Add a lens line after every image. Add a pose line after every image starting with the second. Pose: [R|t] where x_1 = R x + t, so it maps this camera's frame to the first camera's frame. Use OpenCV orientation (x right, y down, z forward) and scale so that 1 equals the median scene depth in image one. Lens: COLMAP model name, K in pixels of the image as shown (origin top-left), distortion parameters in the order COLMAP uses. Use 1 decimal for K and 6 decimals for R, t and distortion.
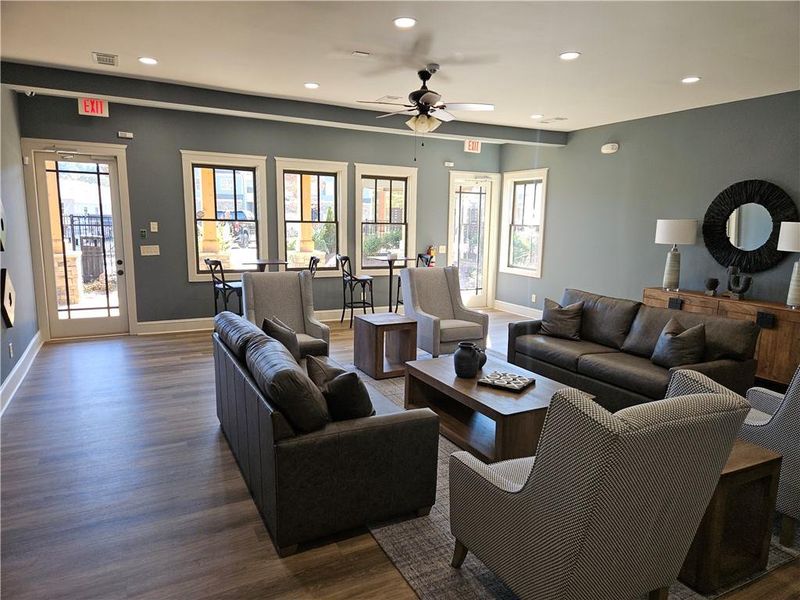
lens RADIAL K [[535.0, 0, 395.6], [0, 535.0, 299.4], [0, 0, 1]] dist [0.078699, -0.073496]
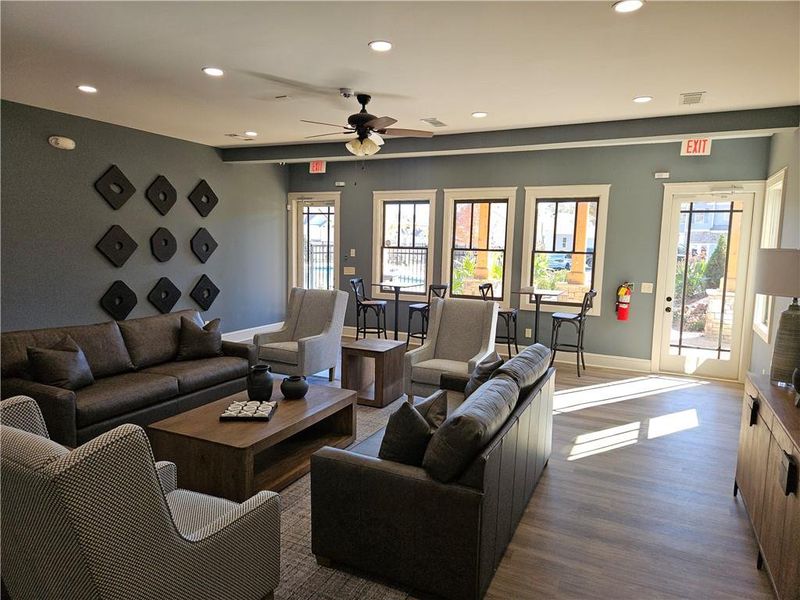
lens RADIAL K [[535.0, 0, 395.6], [0, 535.0, 299.4], [0, 0, 1]] dist [0.078699, -0.073496]
pose [[0.588877, 0.078821, -0.804370, 0.620864], [-0.132512, 0.991181, 0.000116, -0.037574], [0.797286, 0.106520, 0.594129, 0.334317]]
